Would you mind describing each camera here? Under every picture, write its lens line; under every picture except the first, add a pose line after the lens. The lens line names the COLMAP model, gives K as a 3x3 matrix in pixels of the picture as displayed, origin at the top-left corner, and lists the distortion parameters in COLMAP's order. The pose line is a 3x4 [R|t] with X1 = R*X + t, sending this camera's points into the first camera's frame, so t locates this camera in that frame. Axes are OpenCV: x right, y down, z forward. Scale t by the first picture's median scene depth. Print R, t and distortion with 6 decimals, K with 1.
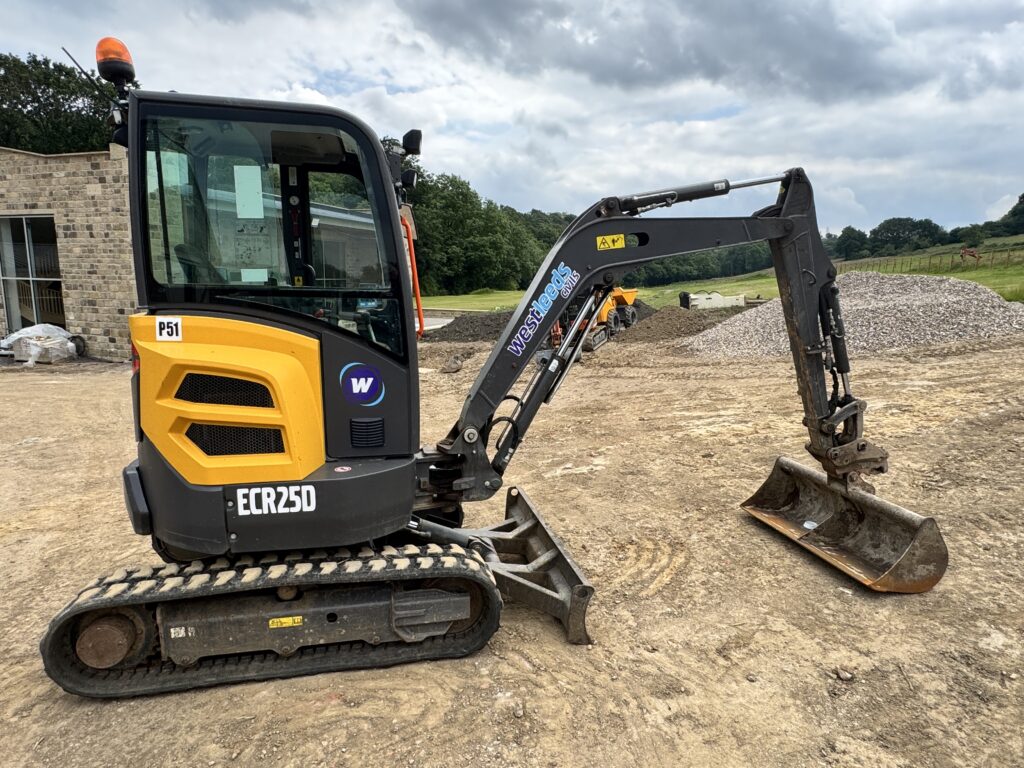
lens RADIAL K [[610.9, 0, 505.4], [0, 610.9, 381.9], [0, 0, 1]] dist [-0.003907, 0.000551]
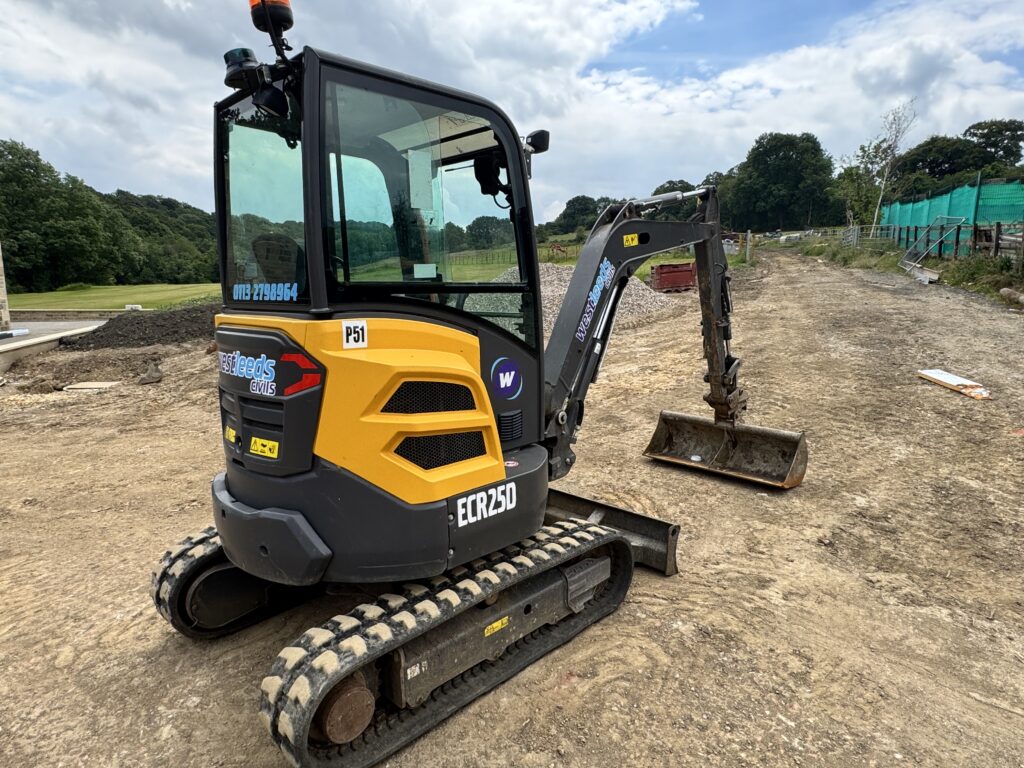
lens RADIAL K [[610.9, 0, 505.4], [0, 610.9, 381.9], [0, 0, 1]] dist [-0.003907, 0.000551]
pose [[0.844220, -0.103368, 0.525935, -0.824751], [0.095801, 0.994527, 0.041689, -0.035226], [-0.527366, 0.015190, 0.849503, 0.156805]]
